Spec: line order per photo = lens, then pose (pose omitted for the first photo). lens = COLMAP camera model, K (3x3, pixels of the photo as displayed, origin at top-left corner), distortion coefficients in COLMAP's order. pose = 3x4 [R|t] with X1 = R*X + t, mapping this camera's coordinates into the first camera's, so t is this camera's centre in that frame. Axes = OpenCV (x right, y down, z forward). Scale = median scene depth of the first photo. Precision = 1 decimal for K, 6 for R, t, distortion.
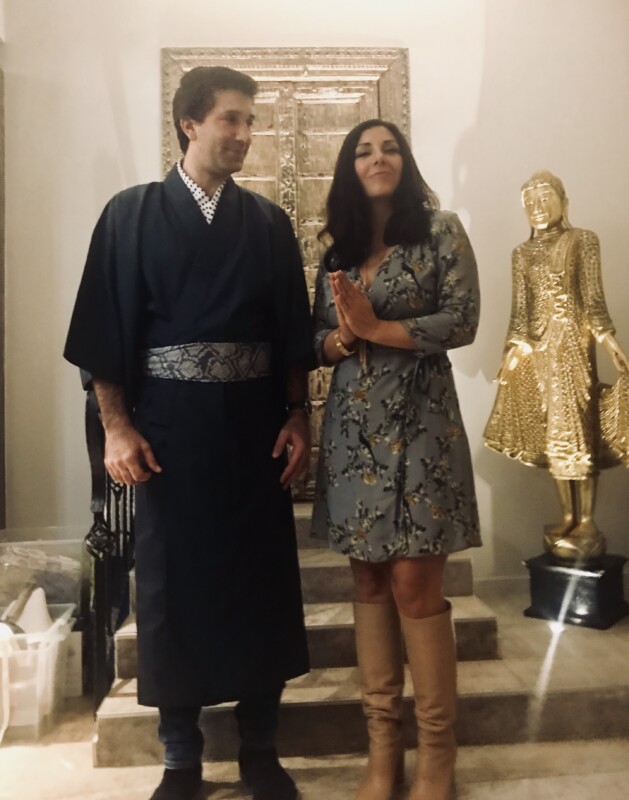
lens RADIAL K [[730.9, 0, 306.6], [0, 730.9, 368.2], [0, 0, 1]] dist [-0.002069, 0.000000]
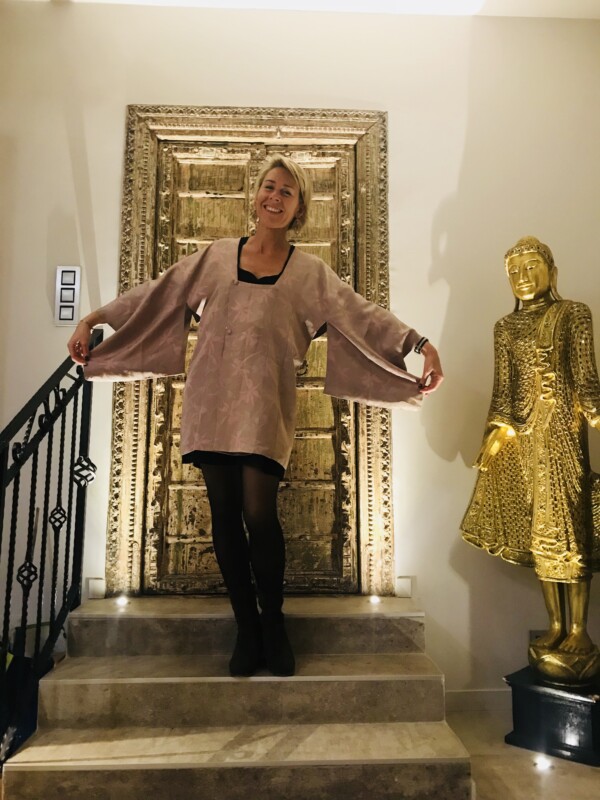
lens RADIAL K [[652.0, 0, 304.4], [0, 652.0, 396.5], [0, 0, 1]] dist [0.013320, -0.027119]
pose [[0.999455, 0.029002, -0.015737, 0.060013], [-0.030064, 0.996946, -0.072078, -0.004490], [0.013599, 0.072512, 0.997275, 0.193031]]
